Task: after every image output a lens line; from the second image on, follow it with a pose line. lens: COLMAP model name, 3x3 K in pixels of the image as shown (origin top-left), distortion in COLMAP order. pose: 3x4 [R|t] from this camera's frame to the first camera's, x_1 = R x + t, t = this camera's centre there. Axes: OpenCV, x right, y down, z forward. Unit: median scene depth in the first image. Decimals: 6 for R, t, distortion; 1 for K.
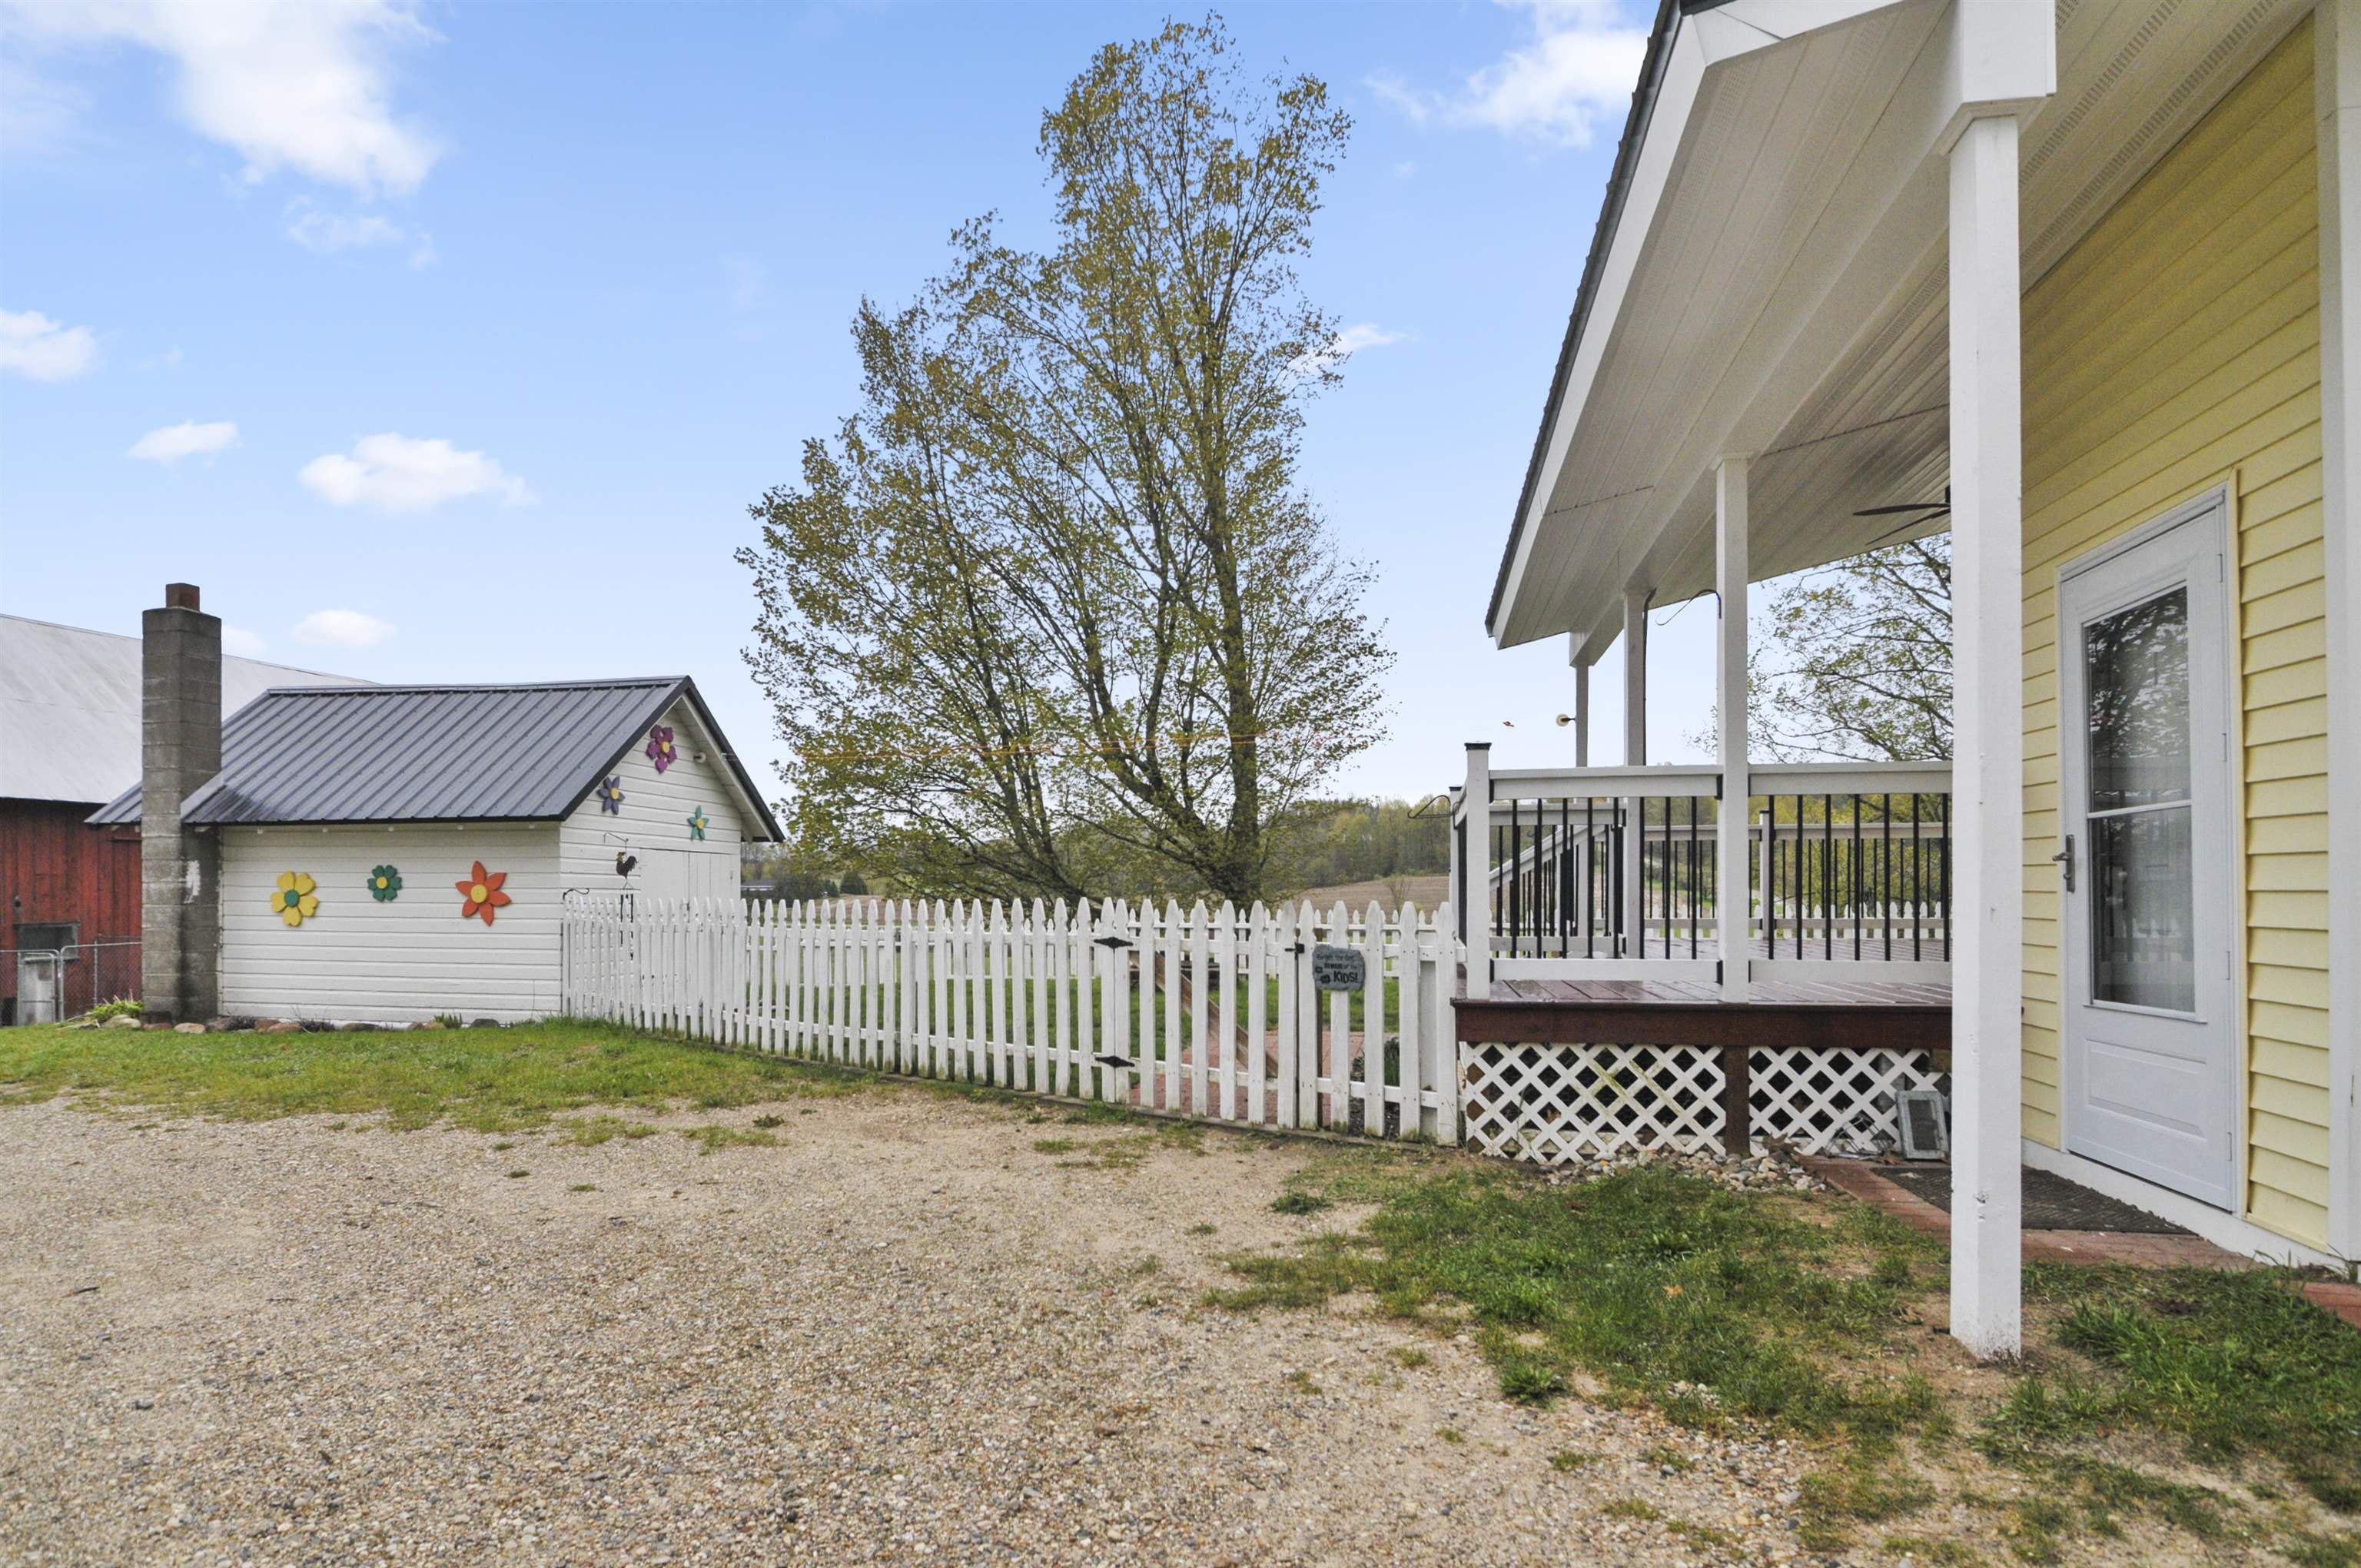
lens RADIAL K [[1291.6, 0, 1156.7], [0, 1291.6, 886.2], [0, 0, 1]] dist [-0.011794, -0.002101]
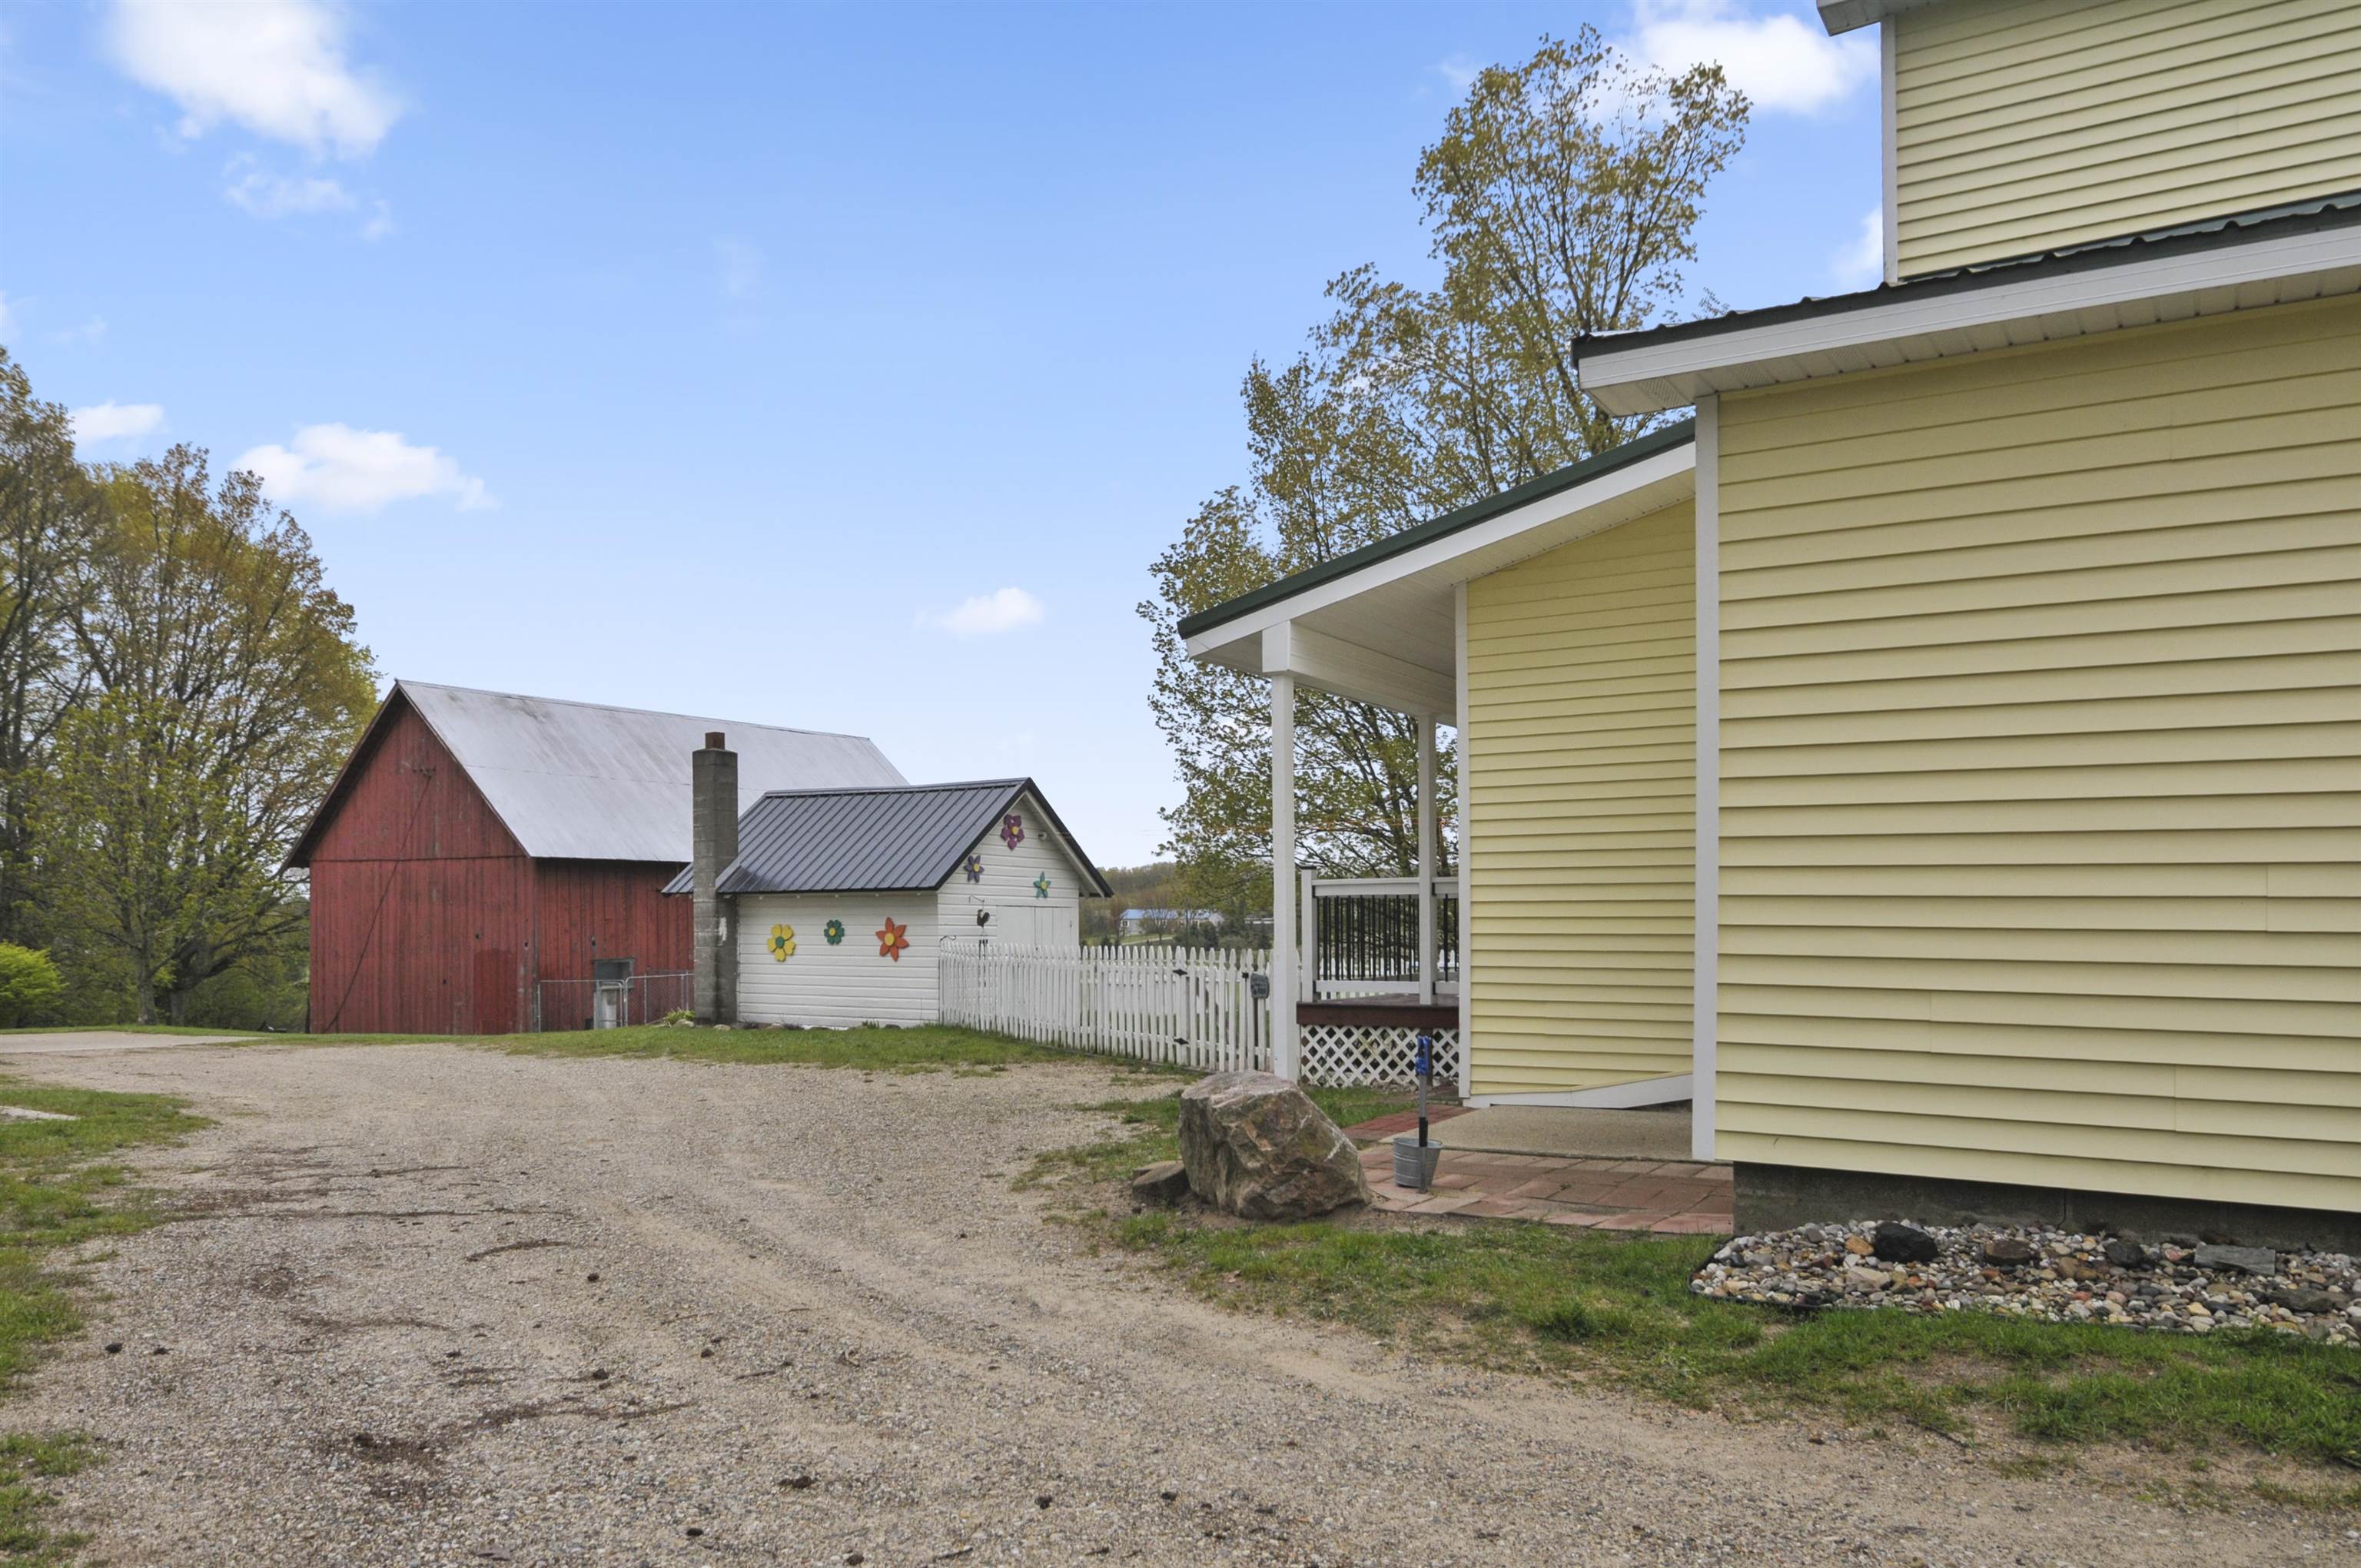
lens RADIAL K [[1619.7, 0, 1181.7], [0, 1619.7, 928.5], [0, 0, 1]] dist [-0.002386, -0.002288]
pose [[0.936757, -0.002769, -0.349968, 0.415887], [0.005755, 0.999955, 0.007492, -0.017845], [0.349932, -0.009033, 0.936732, -0.588958]]
